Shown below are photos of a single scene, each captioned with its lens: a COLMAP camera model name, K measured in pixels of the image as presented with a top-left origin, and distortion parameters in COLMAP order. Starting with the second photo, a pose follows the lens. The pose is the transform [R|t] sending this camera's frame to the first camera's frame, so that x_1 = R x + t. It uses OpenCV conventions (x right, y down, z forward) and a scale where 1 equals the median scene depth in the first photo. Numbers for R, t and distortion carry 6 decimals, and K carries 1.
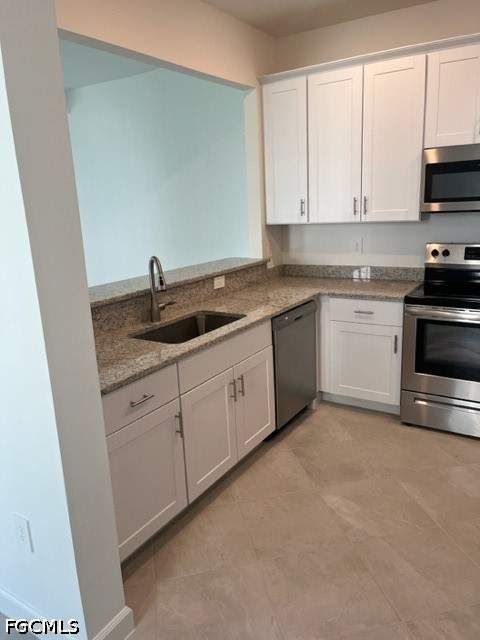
lens RADIAL K [[488.6, 0, 240.0], [0, 488.6, 320.0], [0, 0, 1]] dist [0.005880, 0.000371]
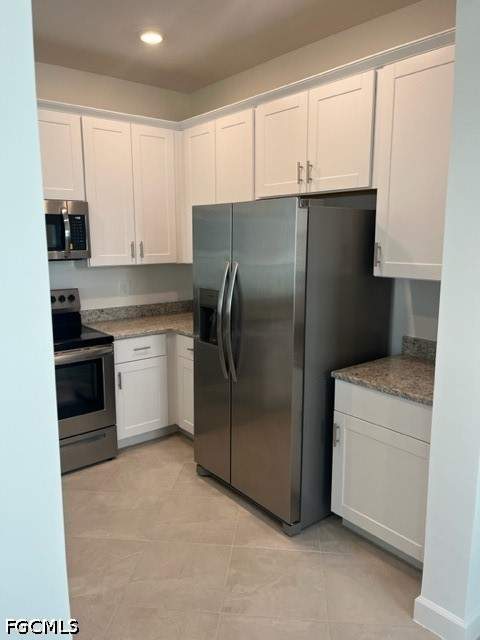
lens RADIAL K [[478.2, 0, 238.4], [0, 478.2, 305.8], [0, 0, 1]] dist [0.040468, 0.000551]
pose [[0.337230, -0.092231, 0.936893, -0.627225], [0.226483, 0.973909, 0.014354, -0.073169], [-0.913773, 0.207350, 0.349320, 0.432720]]
